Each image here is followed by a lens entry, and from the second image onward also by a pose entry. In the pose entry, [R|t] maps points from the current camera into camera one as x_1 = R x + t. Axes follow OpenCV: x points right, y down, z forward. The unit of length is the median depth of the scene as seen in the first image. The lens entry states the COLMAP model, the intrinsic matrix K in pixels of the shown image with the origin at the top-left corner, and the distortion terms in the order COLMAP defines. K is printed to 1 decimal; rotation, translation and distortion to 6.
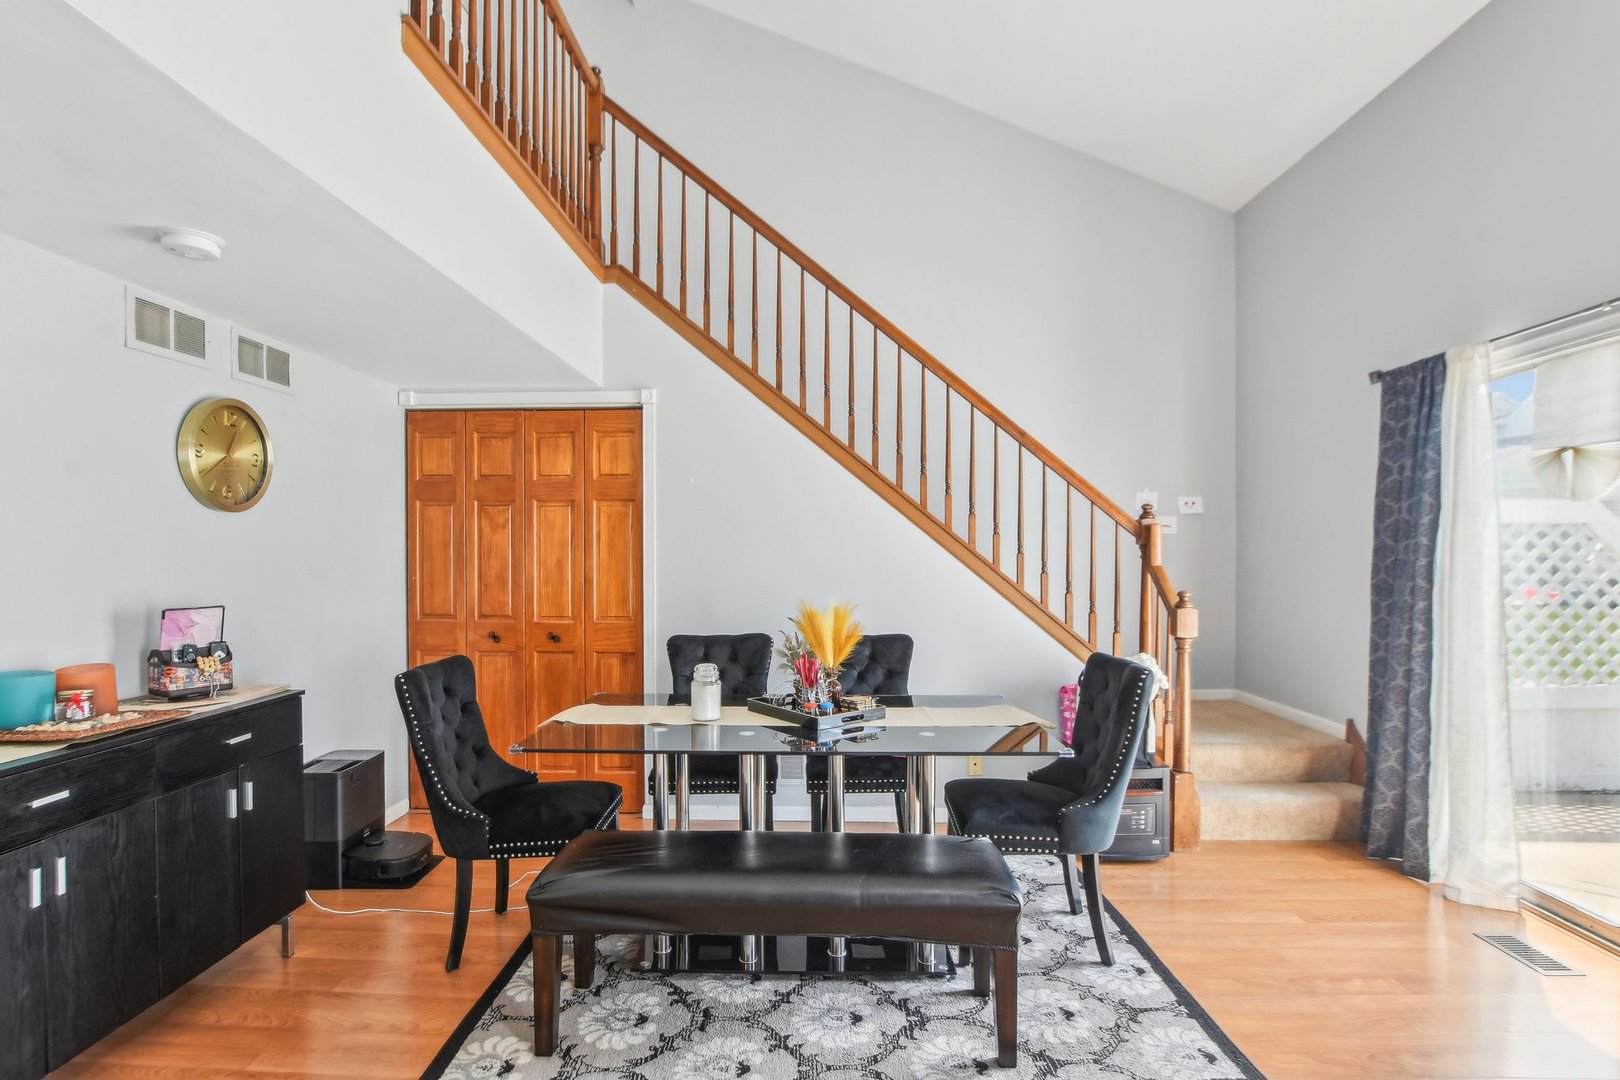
lens RADIAL K [[826.4, 0, 813.0], [0, 826.4, 566.9], [0, 0, 1]] dist [-0.023725, 0.003631]
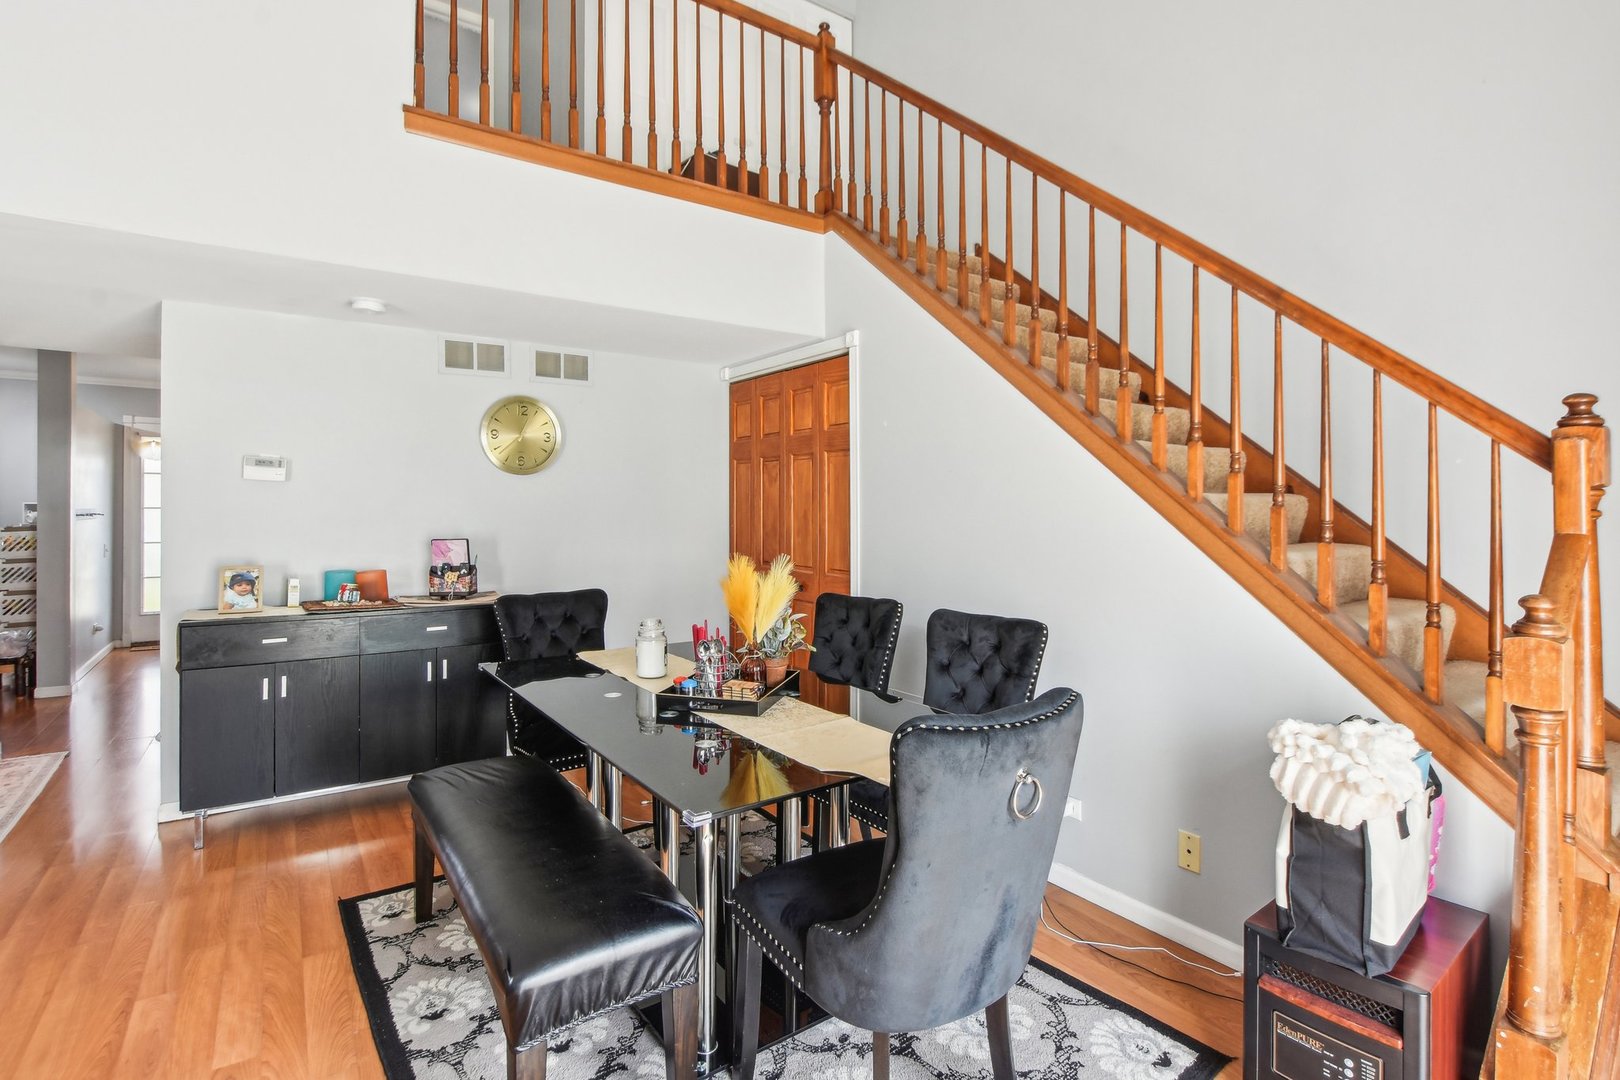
lens RADIAL K [[809.0, 0, 799.4], [0, 809.0, 501.8], [0, 0, 1]] dist [-0.000995, -0.000080]
pose [[0.571751, -0.004577, -0.820414, 0.833114], [-0.016747, 0.999711, -0.017248, -0.003762], [0.820256, 0.023601, 0.571509, 0.665618]]
